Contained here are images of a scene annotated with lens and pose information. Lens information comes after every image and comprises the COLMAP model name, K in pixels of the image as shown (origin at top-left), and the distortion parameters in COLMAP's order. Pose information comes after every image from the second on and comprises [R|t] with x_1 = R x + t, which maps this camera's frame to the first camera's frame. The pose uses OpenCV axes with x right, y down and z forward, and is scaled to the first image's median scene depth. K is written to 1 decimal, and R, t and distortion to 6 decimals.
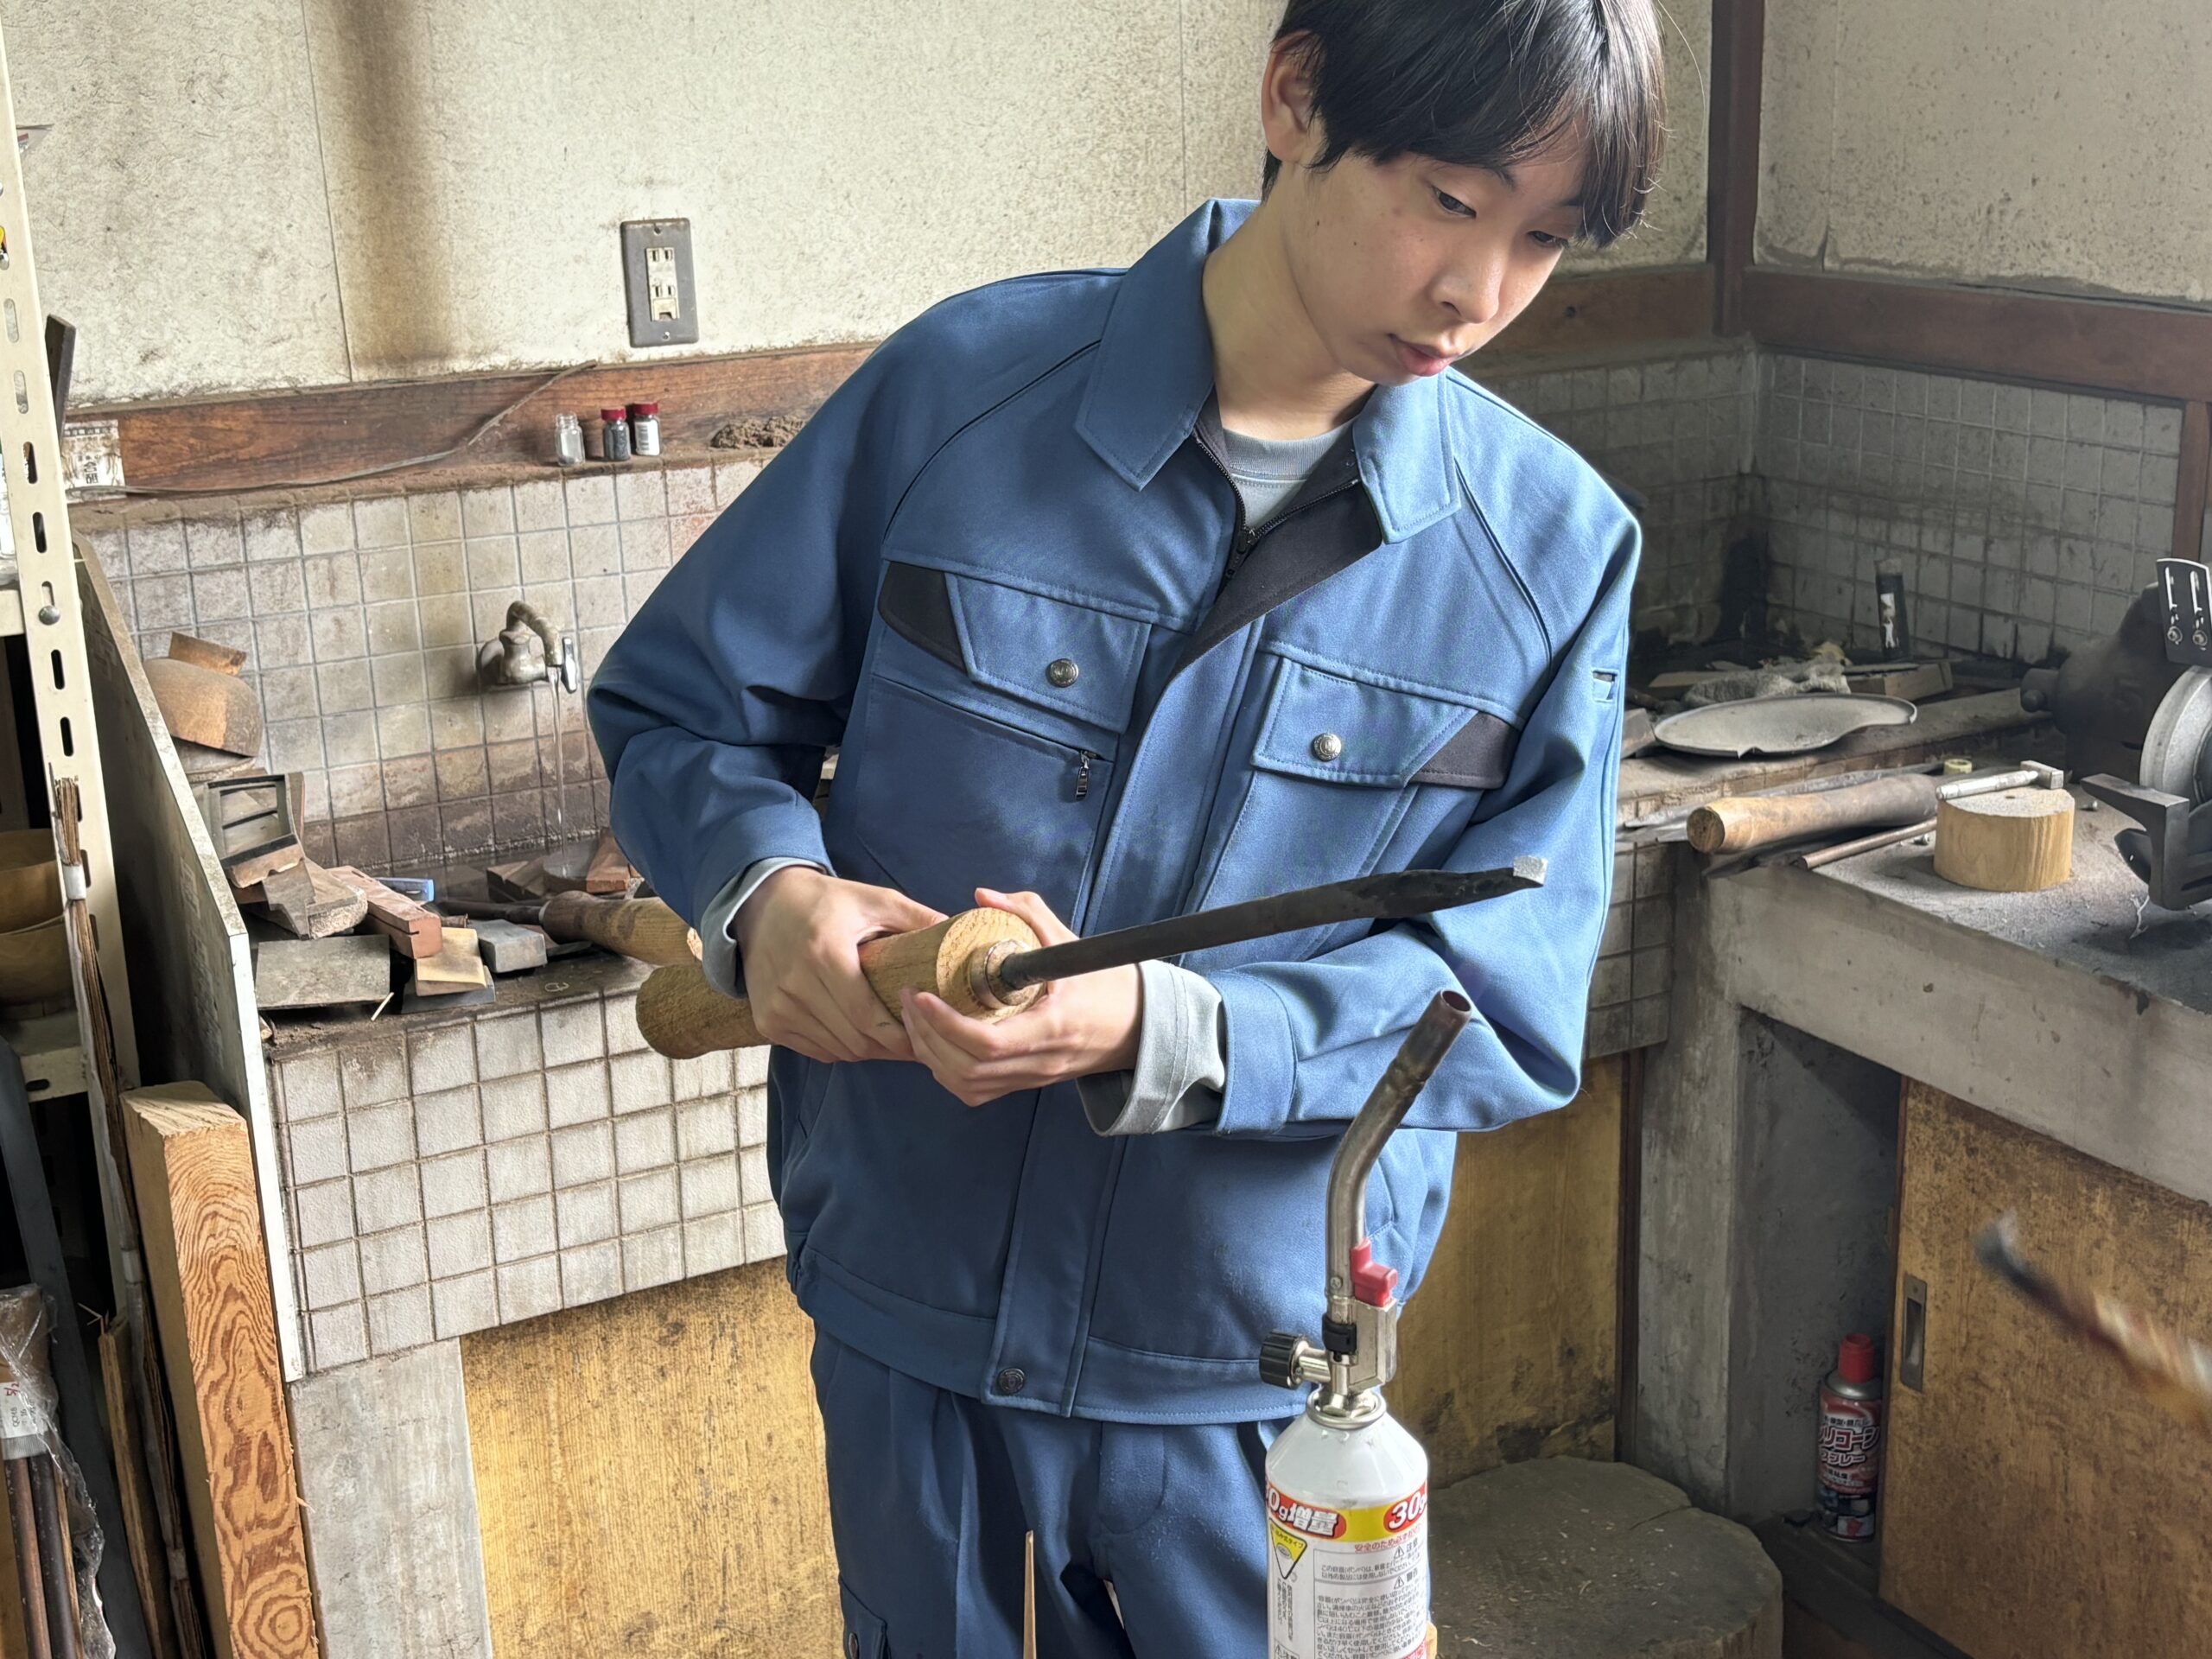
lens RADIAL K [[2852.4, 0, 1104.7], [0, 2852.4, 827.9], [0, 0, 1]] dist [0.008419, 0.000000]
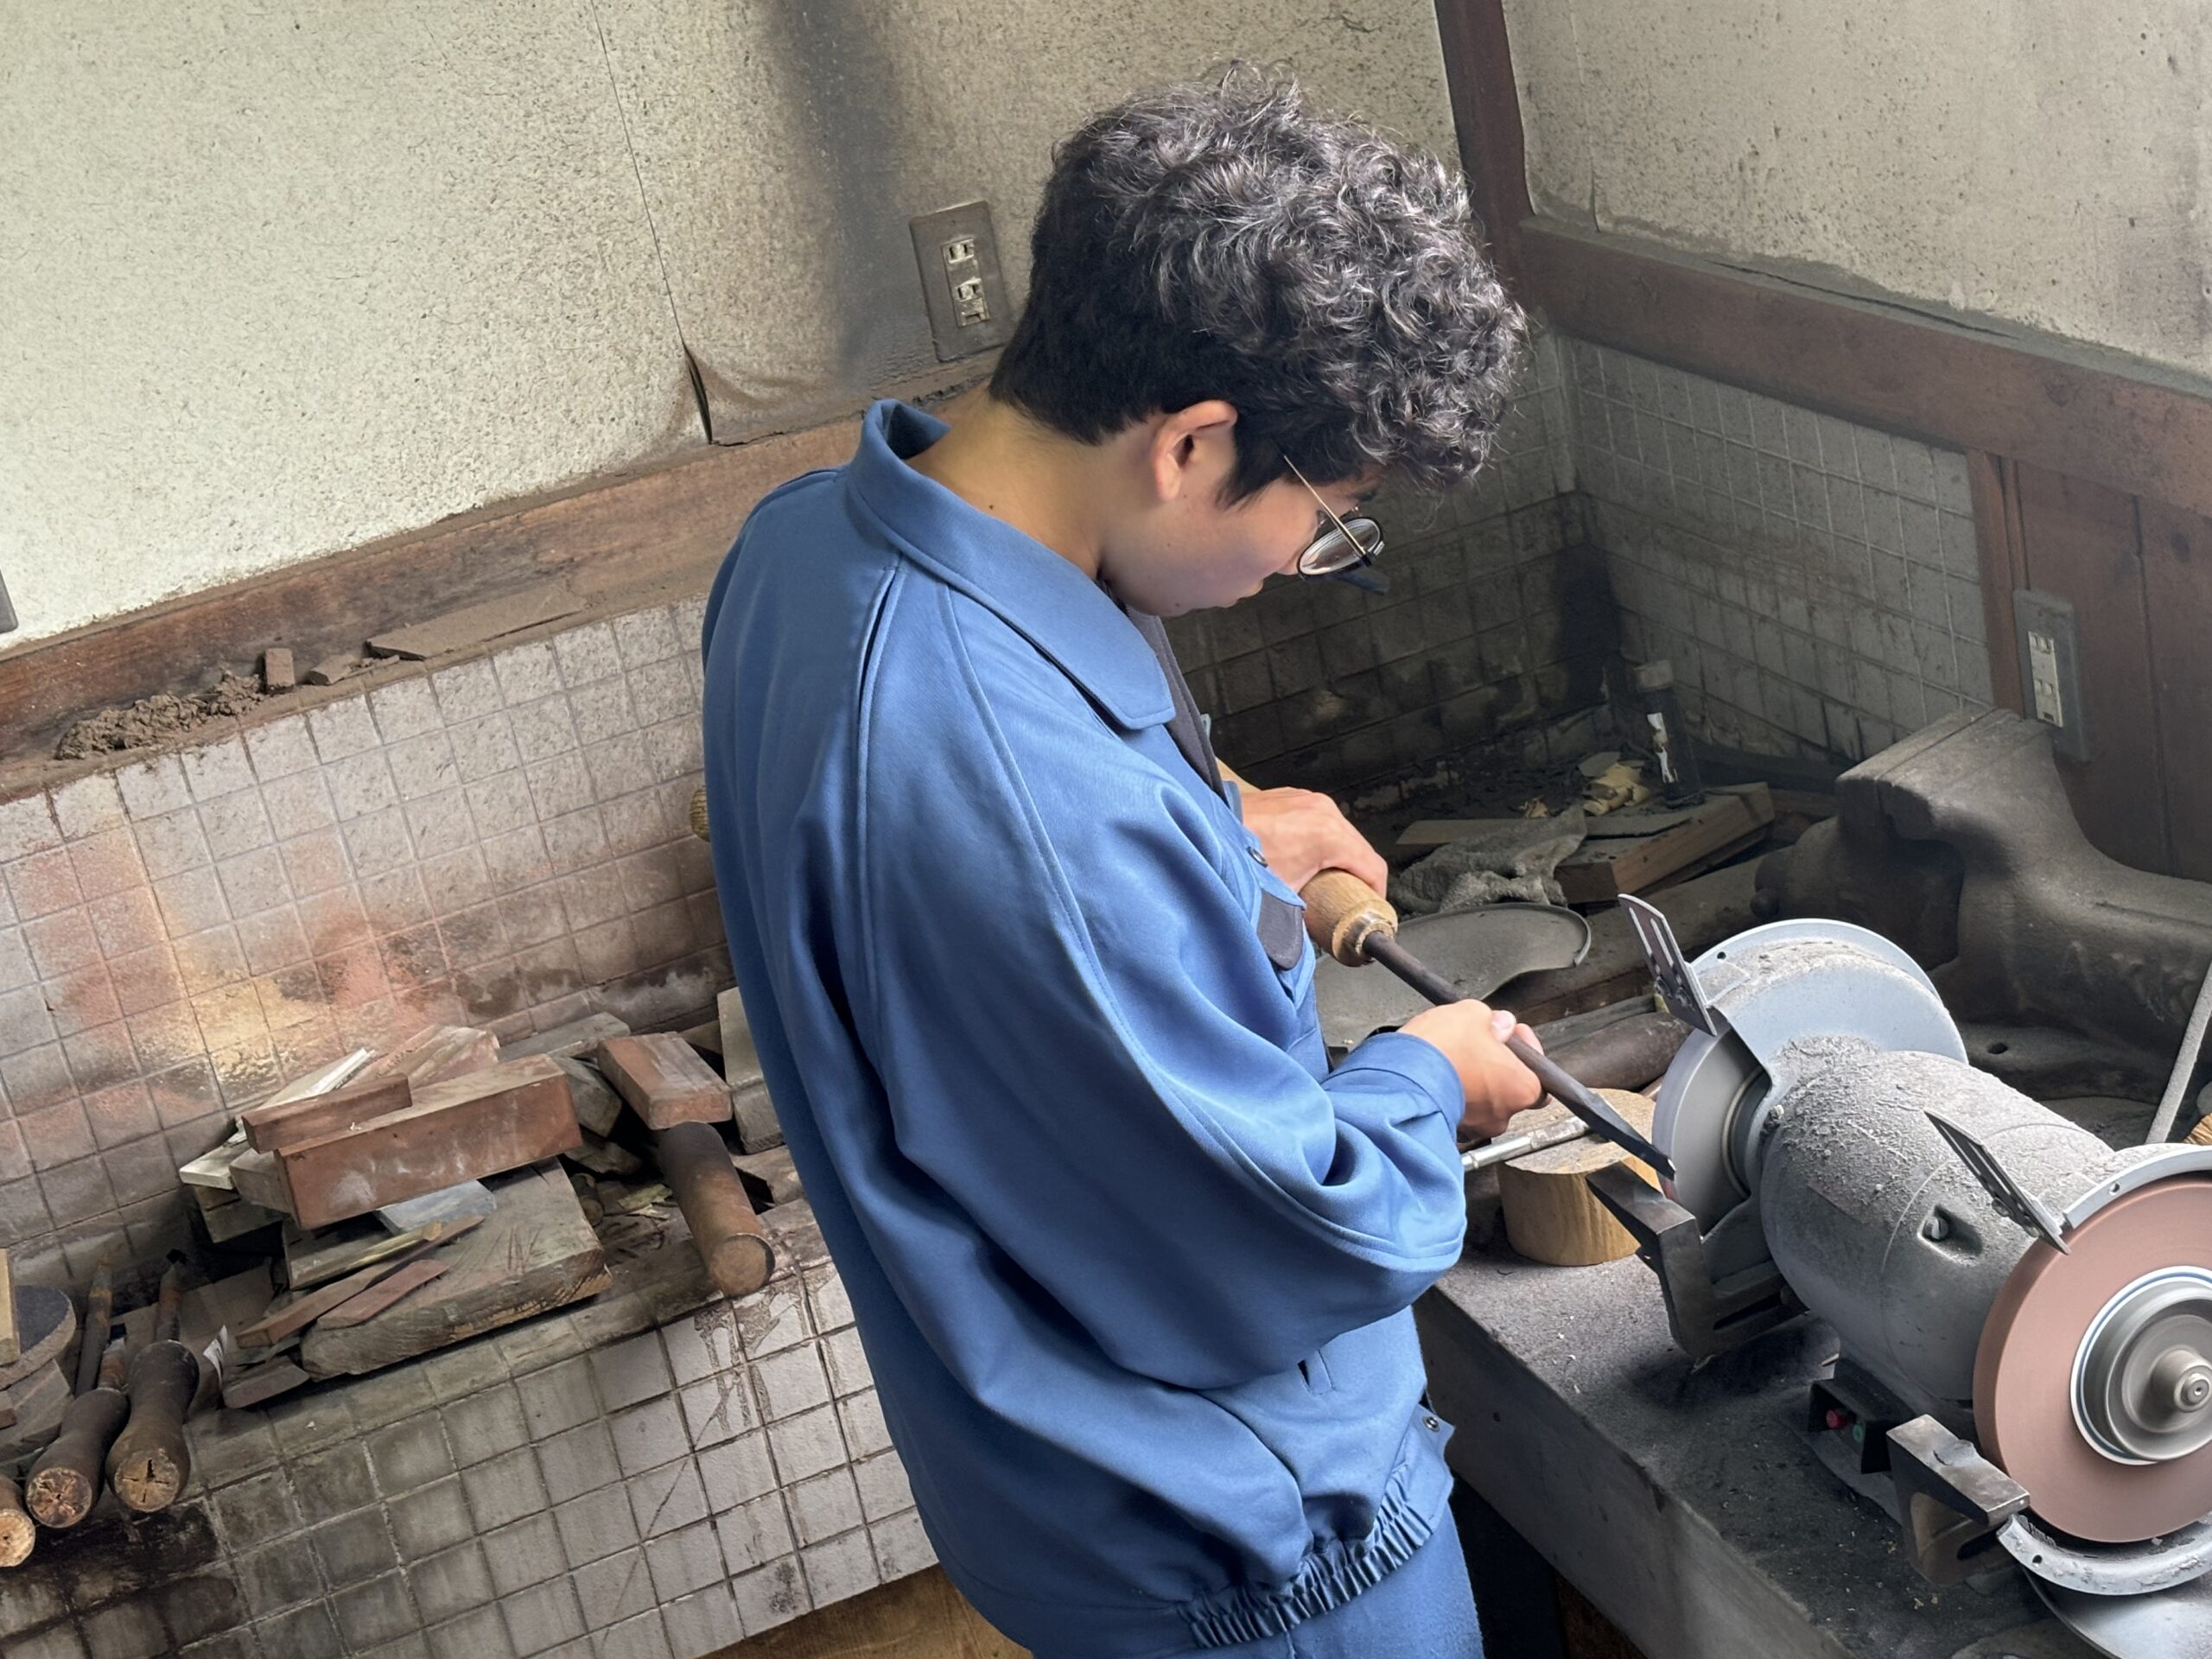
lens RADIAL K [[3577.9, 0, 1108.5], [0, 3577.9, 830.2], [0, 0, 1]] dist [0.020380, 0.000000]
pose [[0.980096, -0.115346, -0.161576, 0.283588], [0.129128, 0.988592, 0.077533, -0.142889], [0.150789, -0.096854, 0.983810, 0.066631]]
